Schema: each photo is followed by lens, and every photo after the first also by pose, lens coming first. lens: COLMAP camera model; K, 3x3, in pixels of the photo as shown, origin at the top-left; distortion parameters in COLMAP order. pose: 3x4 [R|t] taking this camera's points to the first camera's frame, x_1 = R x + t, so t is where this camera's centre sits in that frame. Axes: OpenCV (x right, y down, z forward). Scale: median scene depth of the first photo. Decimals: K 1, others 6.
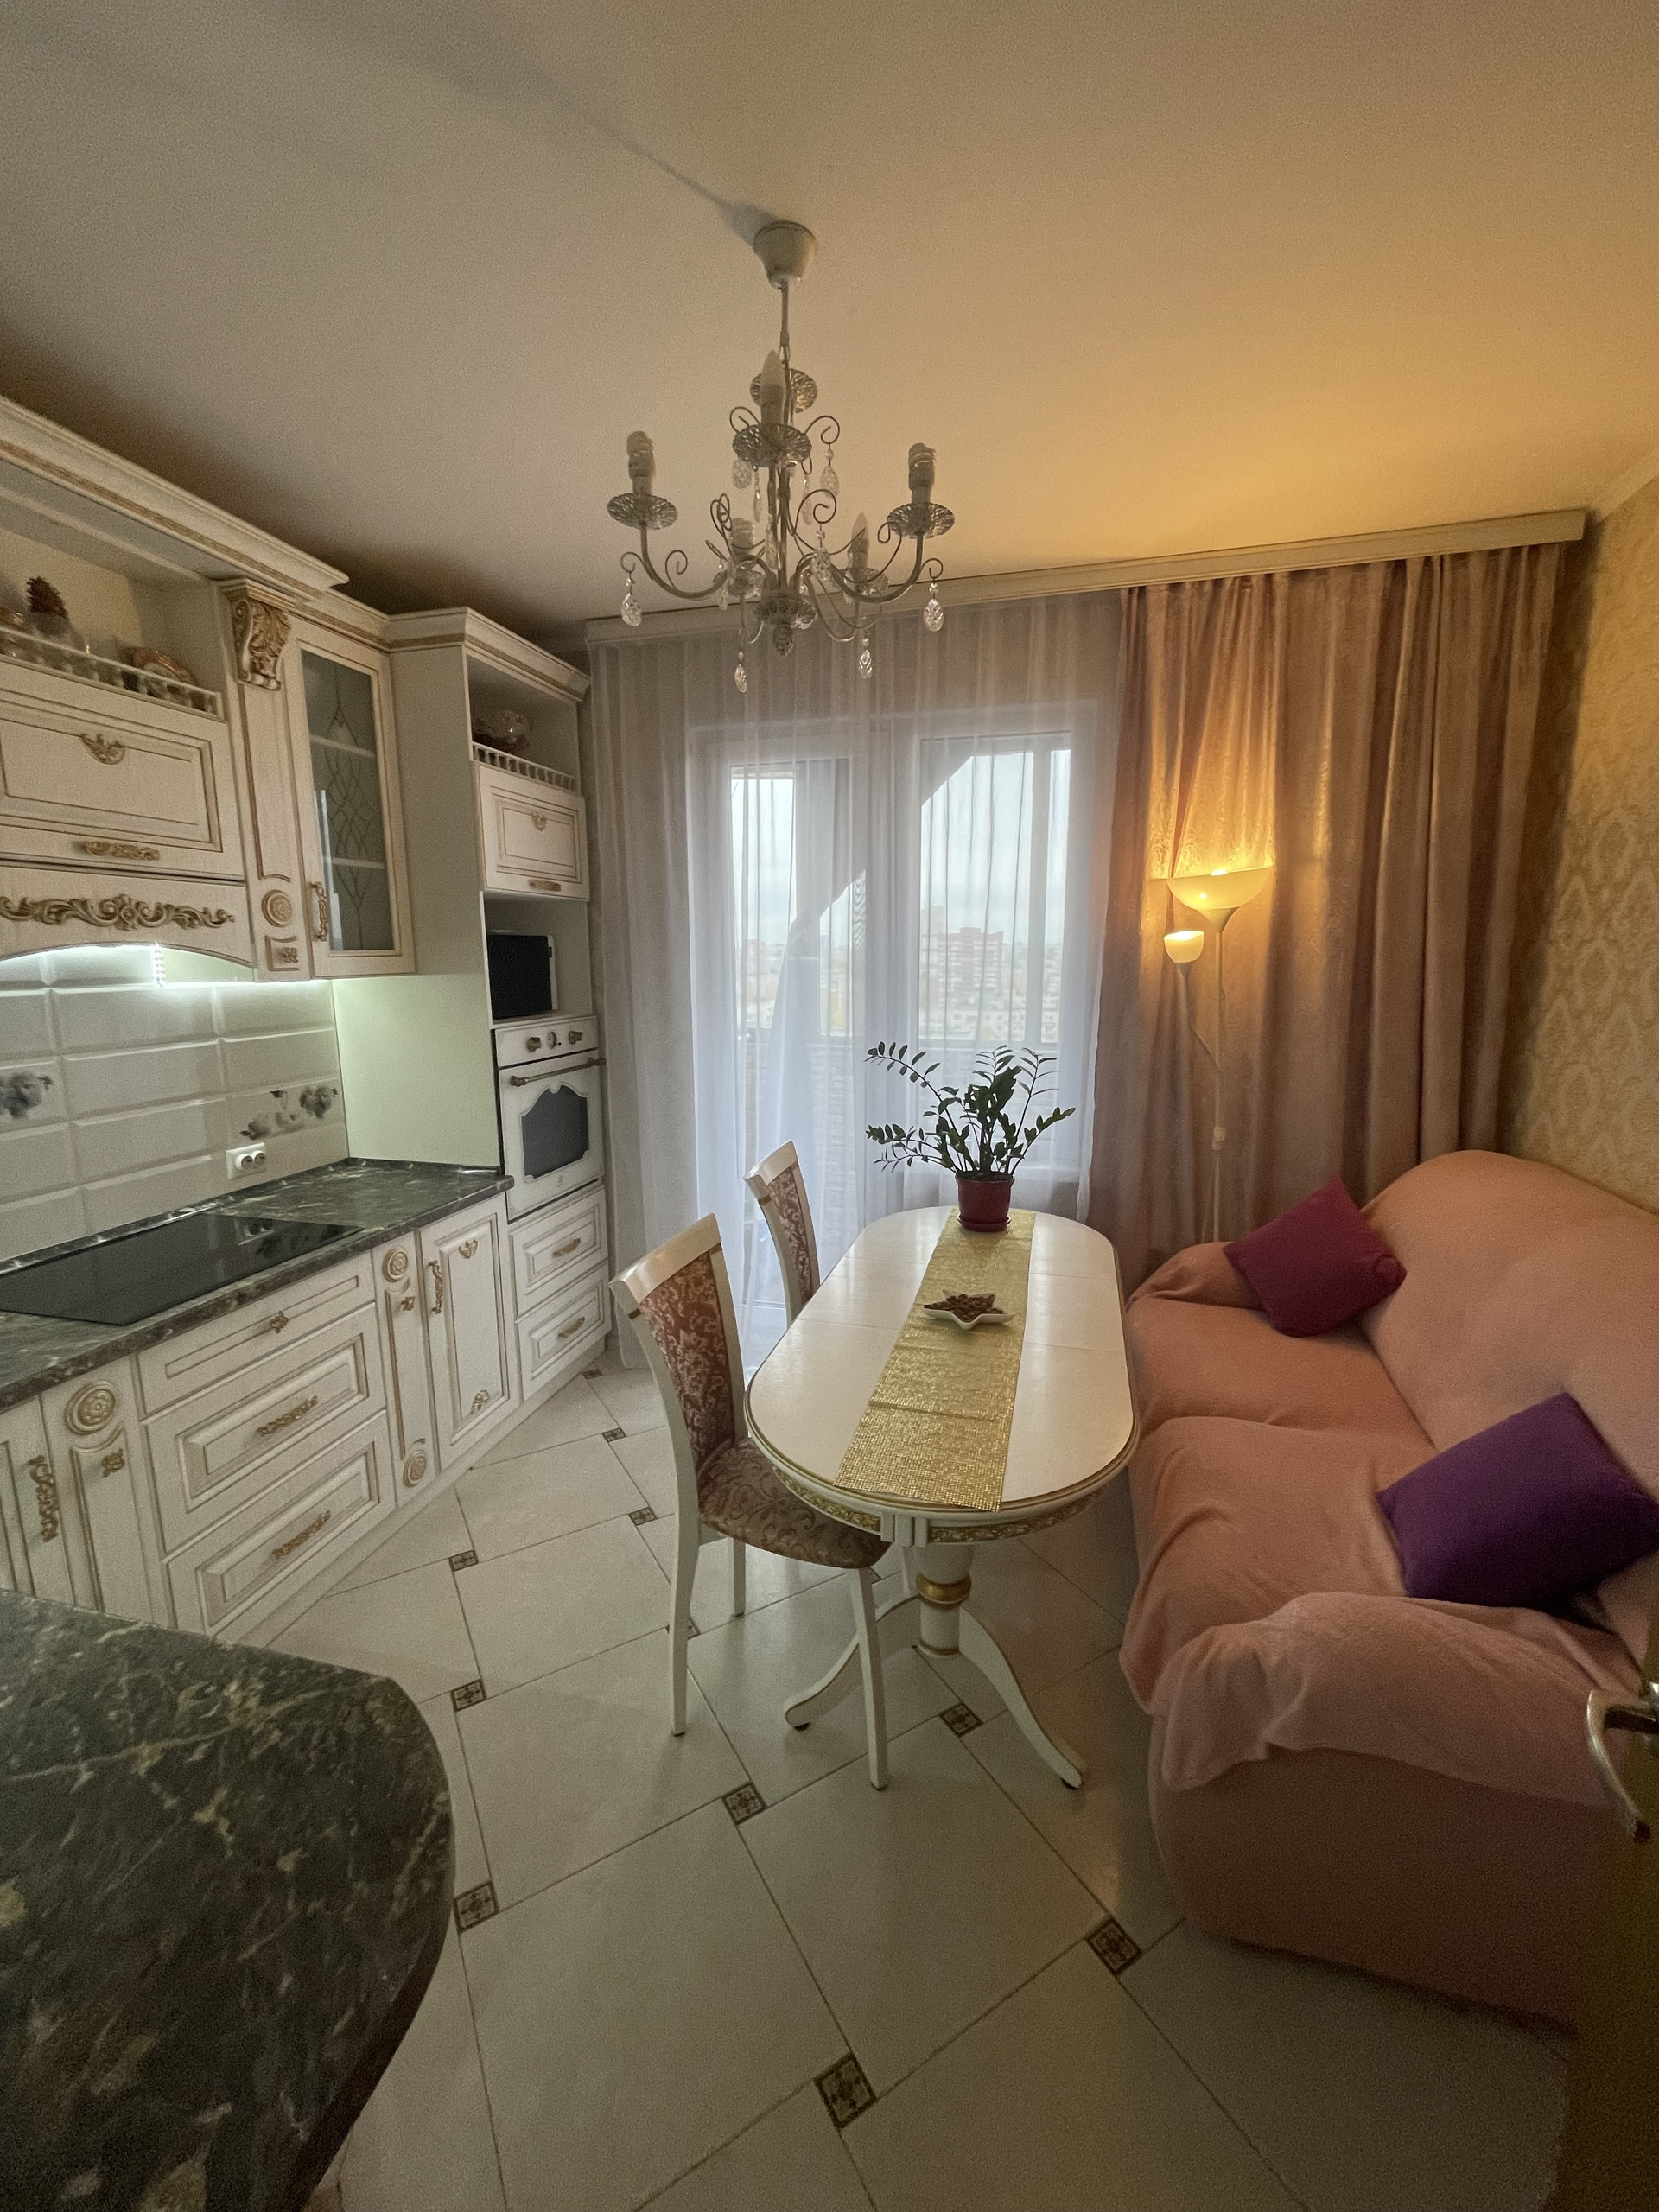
lens RADIAL K [[895.3, 0, 829.5], [0, 895.3, 1106.0], [0, 0, 1]] dist [-0.002351, 0.000273]
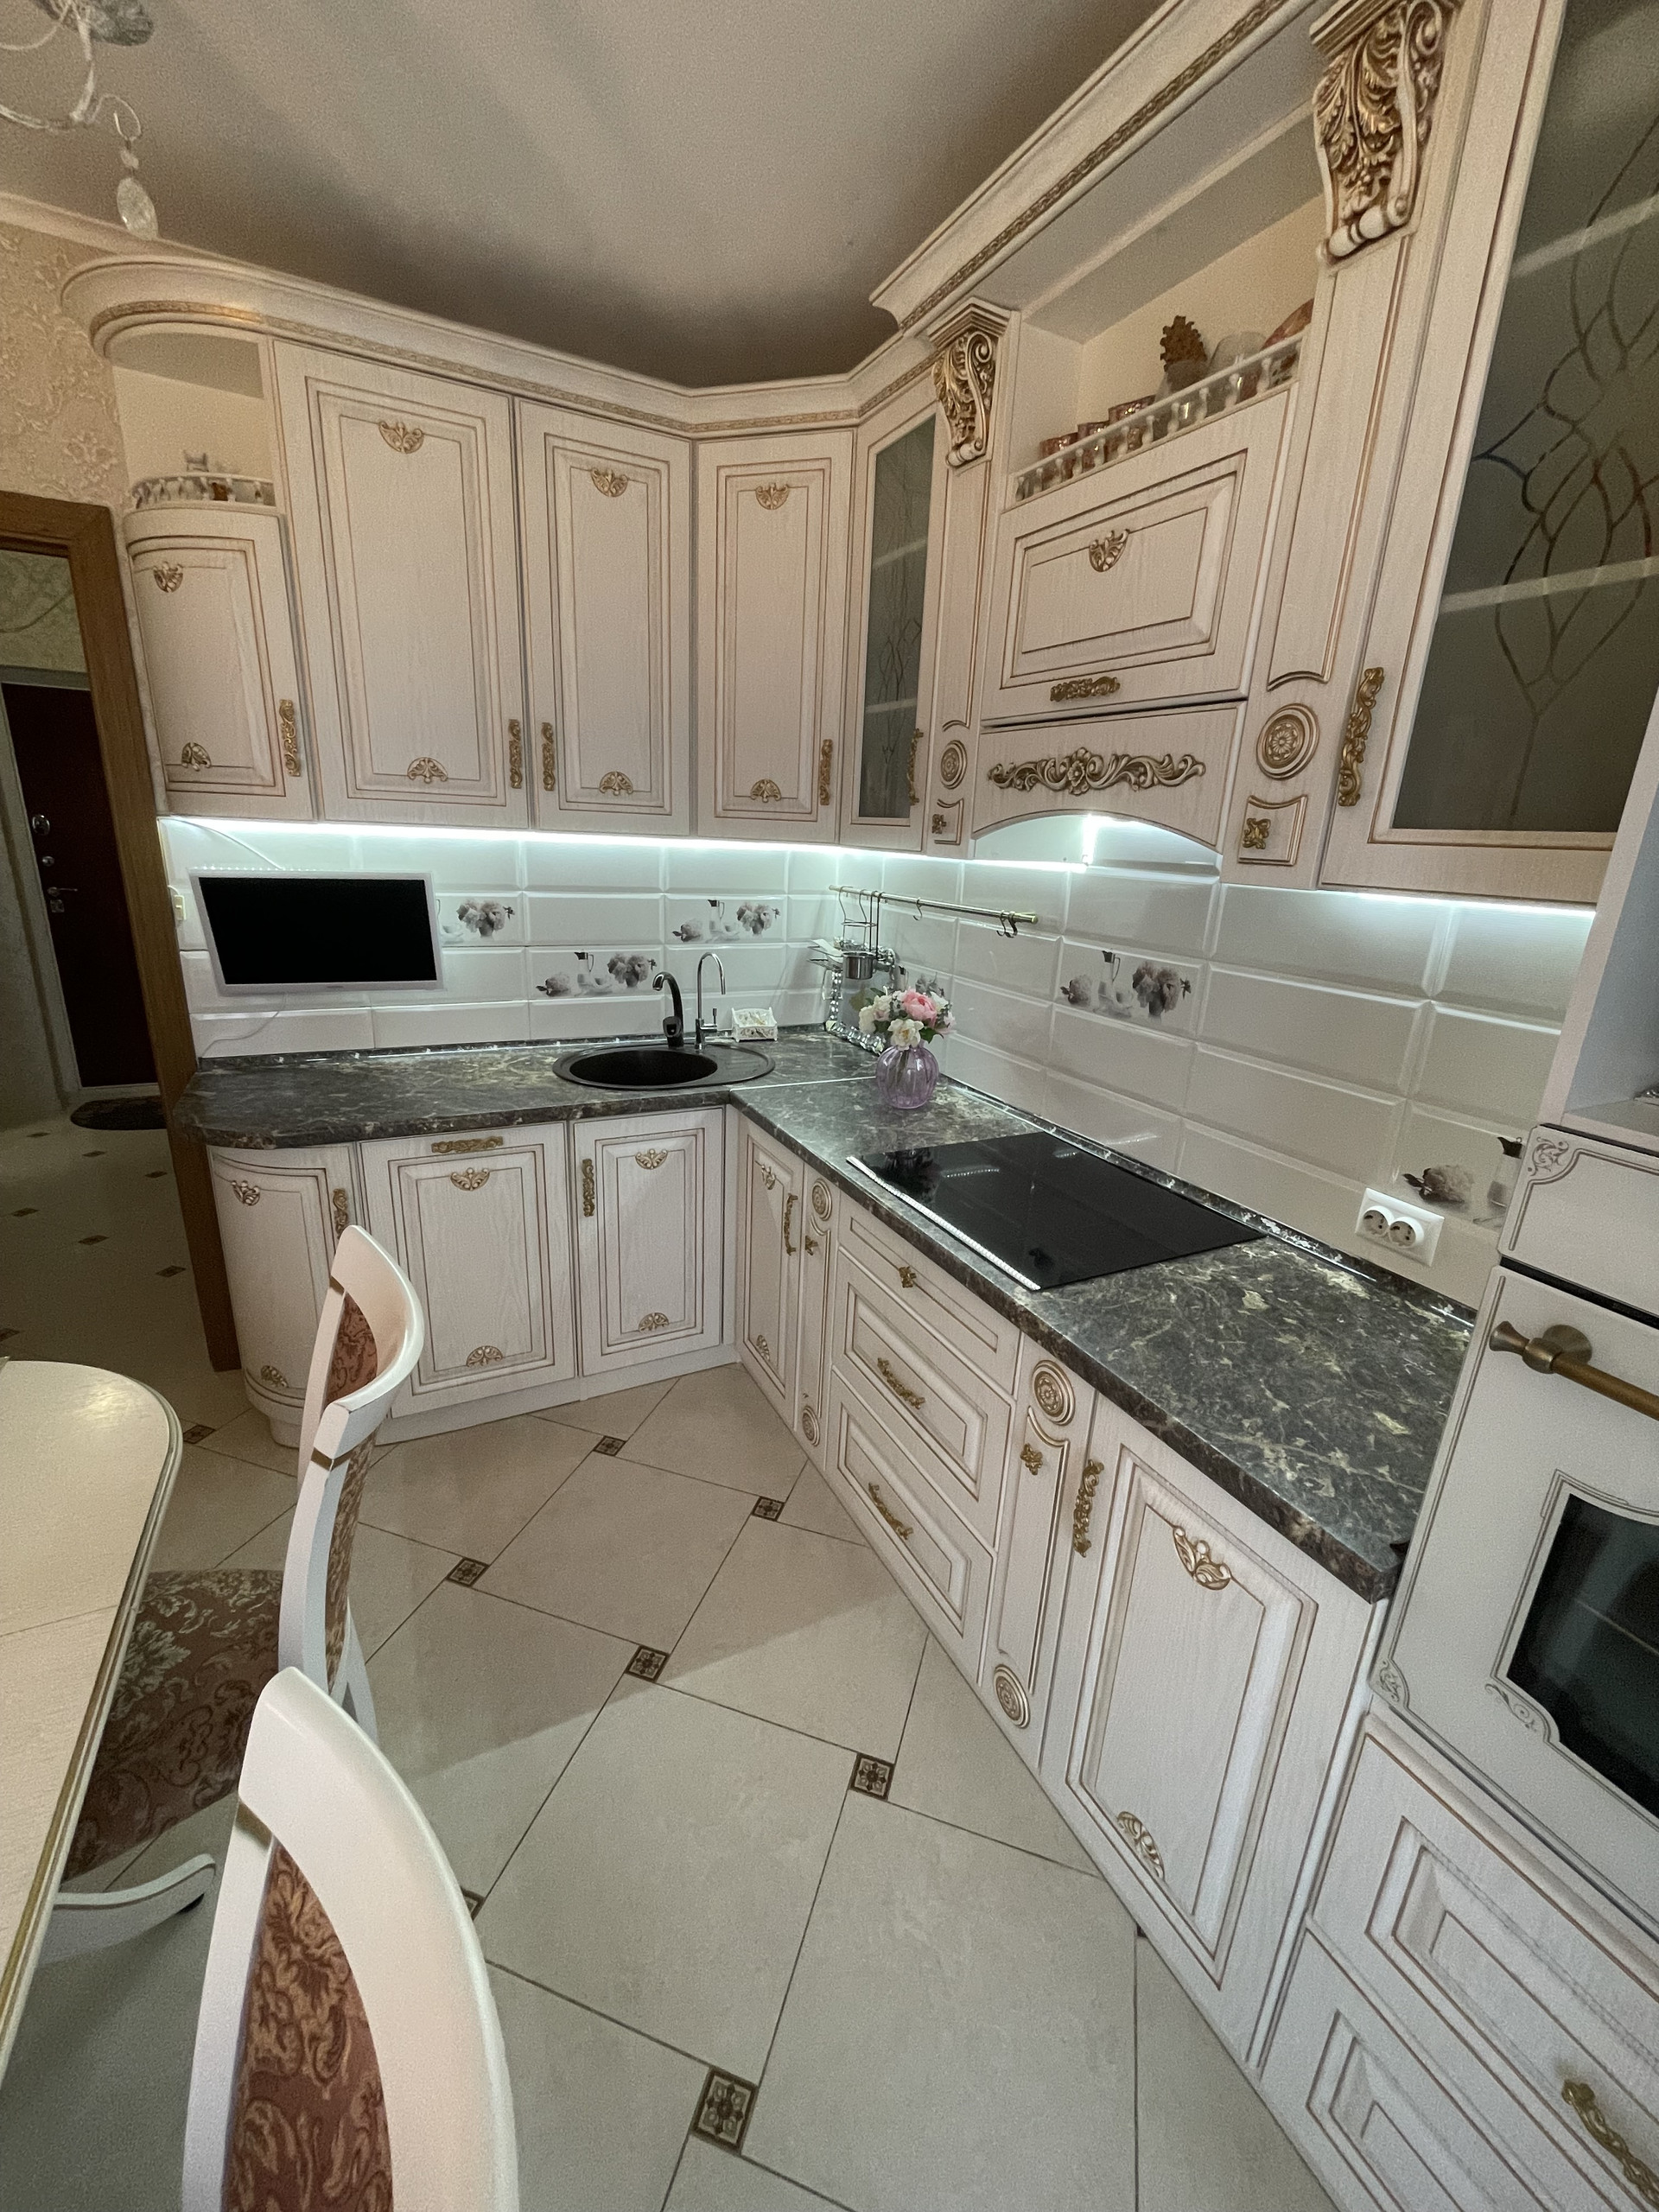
lens RADIAL K [[895.3, 0, 829.5], [0, 895.3, 1106.0], [0, 0, 1]] dist [-0.002351, 0.000273]
pose [[-0.743653, 0.163041, -0.648381, -0.049536], [-0.163316, 0.896128, 0.412653, -0.222463], [0.648312, 0.412762, -0.639781, 1.372639]]
